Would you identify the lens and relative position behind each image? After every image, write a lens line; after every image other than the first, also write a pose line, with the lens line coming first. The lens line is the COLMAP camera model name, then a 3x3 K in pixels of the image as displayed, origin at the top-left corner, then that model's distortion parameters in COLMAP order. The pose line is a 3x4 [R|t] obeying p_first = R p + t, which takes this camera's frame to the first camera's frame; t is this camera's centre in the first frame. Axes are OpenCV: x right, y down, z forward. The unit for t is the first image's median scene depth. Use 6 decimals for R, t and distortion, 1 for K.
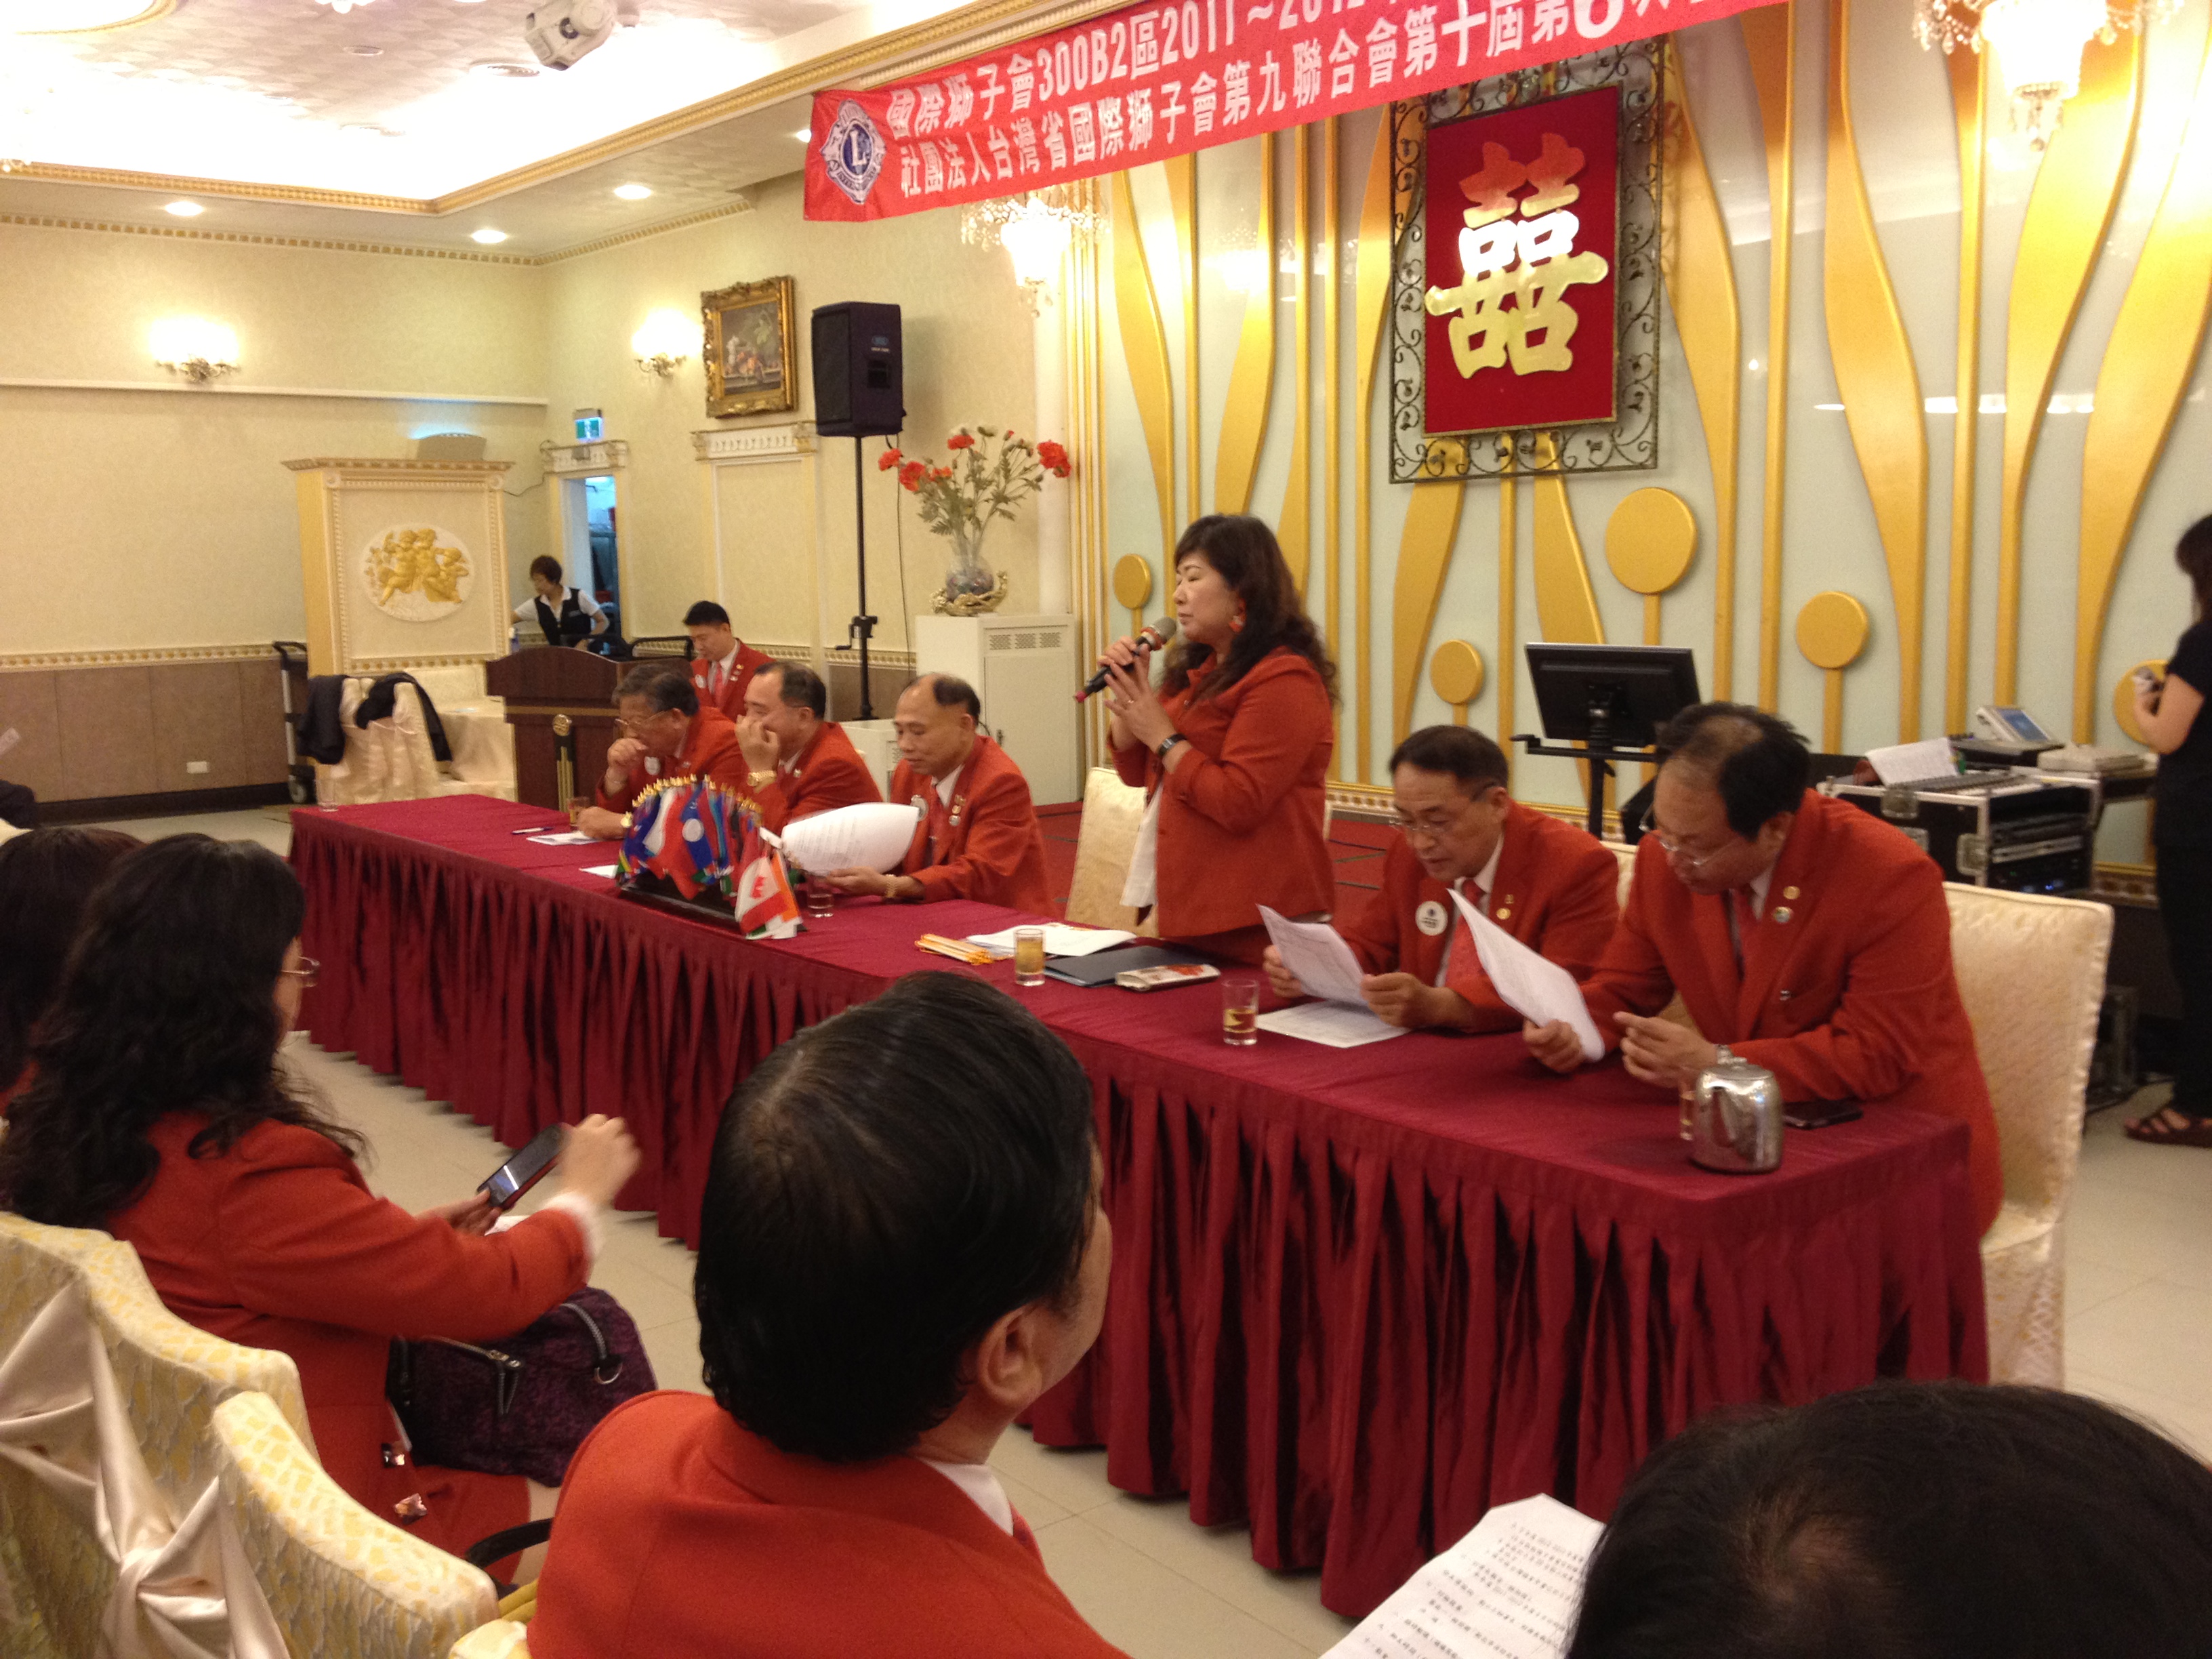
lens RADIAL K [[2077.2, 0, 1106.0], [0, 2077.2, 829.5], [0, 0, 1]] dist [0.182332, -0.409949]
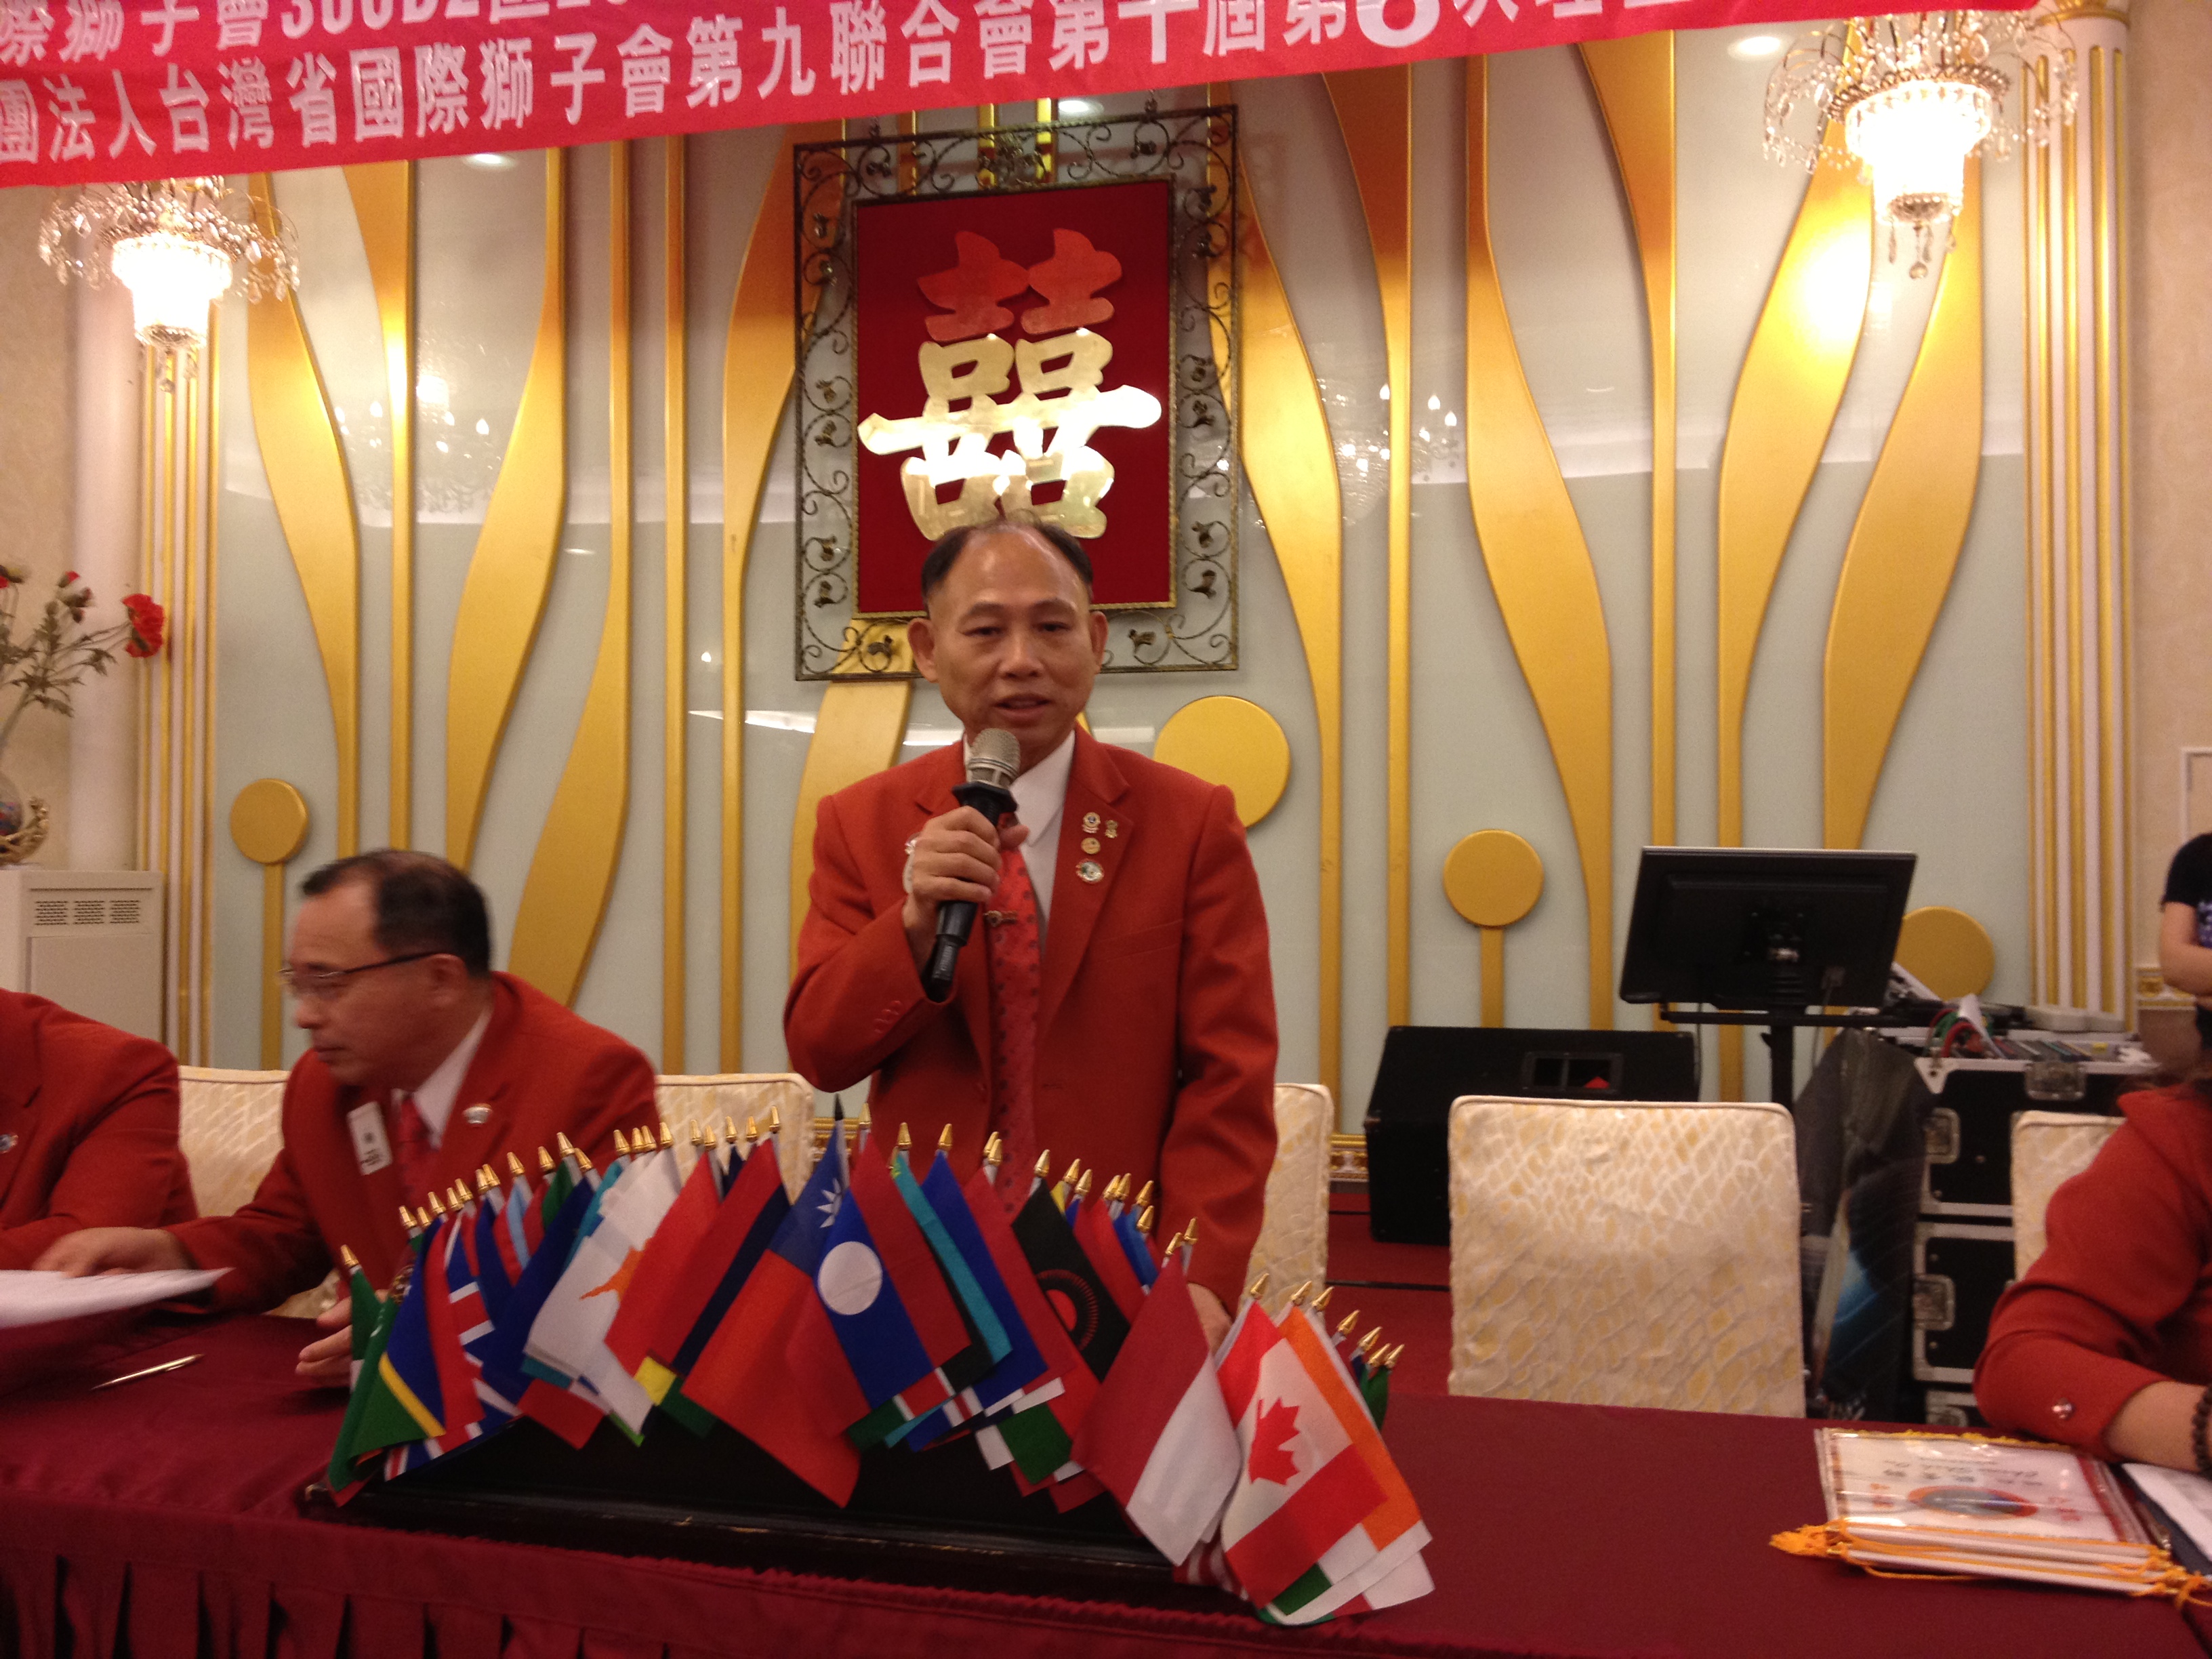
lens RADIAL K [[2072.6, 0, 1090.2], [0, 2072.6, 835.5], [0, 0, 1]] dist [0.070989, -0.126425]
pose [[0.799257, 0.032668, 0.600101, -0.212110], [0.063683, 0.988296, -0.138618, -0.011757], [-0.597606, 0.149007, 0.787822, 0.421238]]
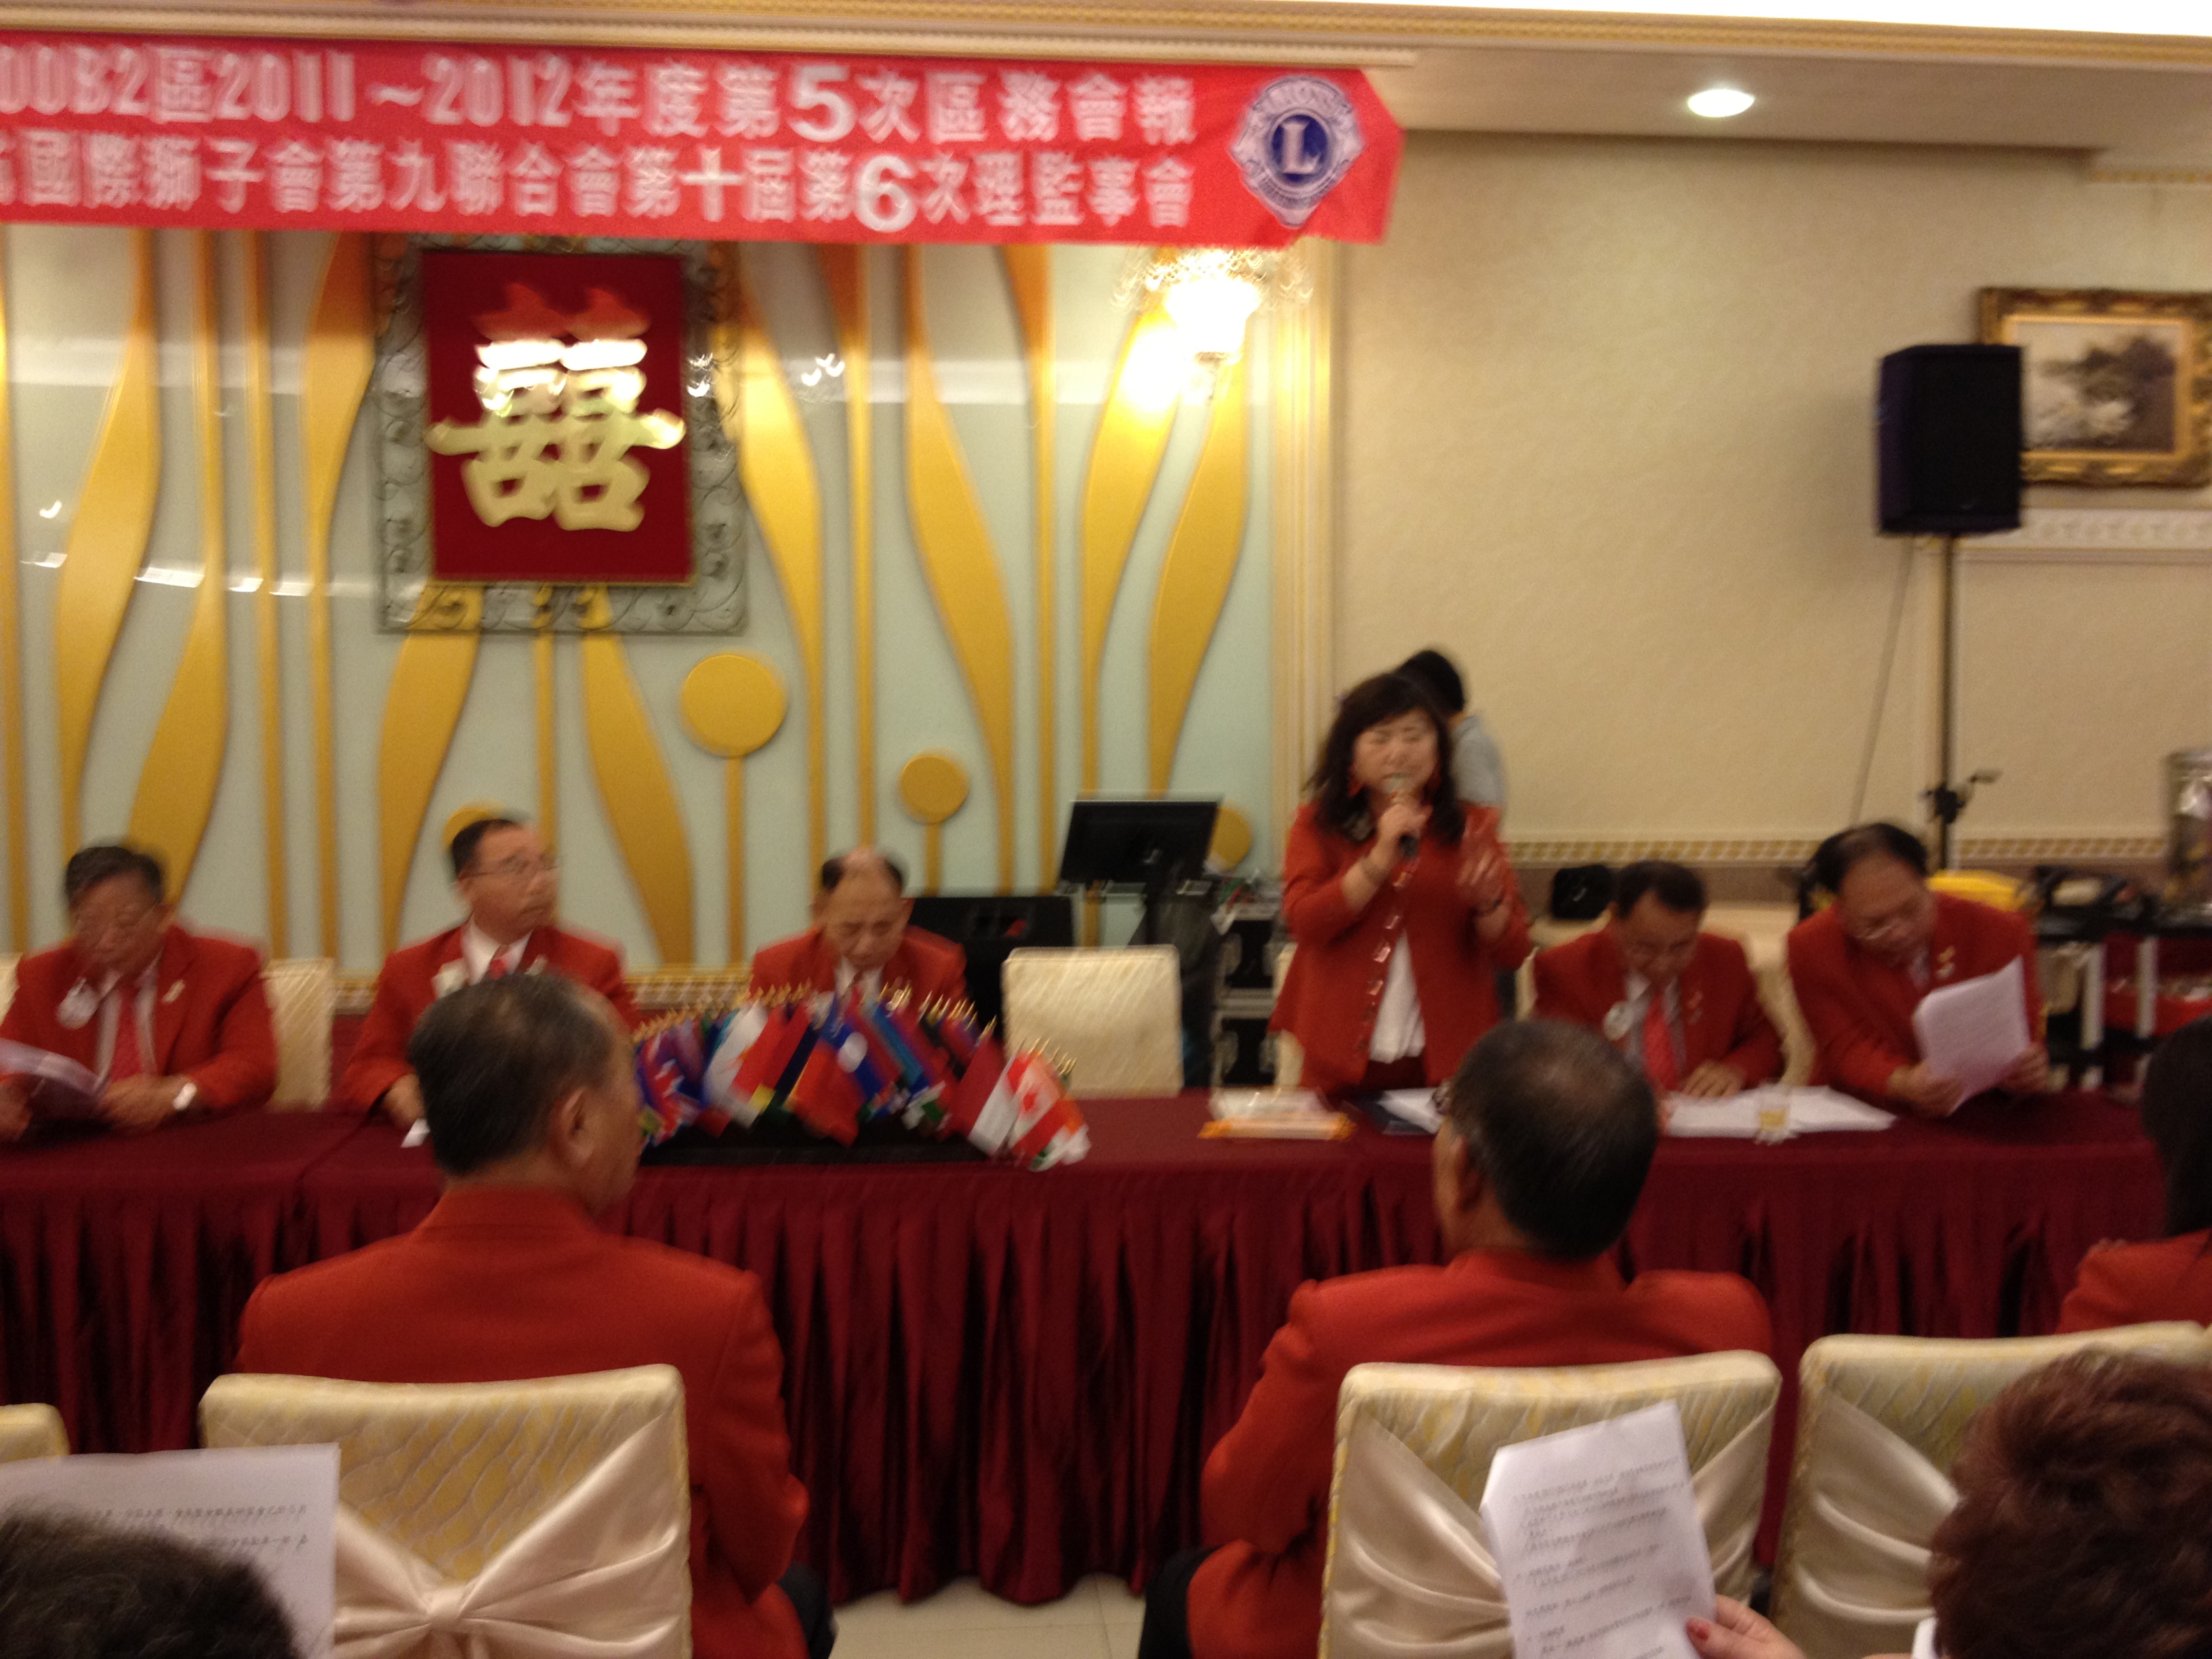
lens RADIAL K [[2080.5, 0, 1149.4], [0, 2080.5, 857.1], [0, 0, 1]] dist [0.063016, -0.141090]
pose [[0.529598, -0.048234, 0.846877, -0.465008], [0.104091, 0.994532, -0.008450, -0.031812], [-0.841838, 0.092627, 0.531722, 0.283457]]
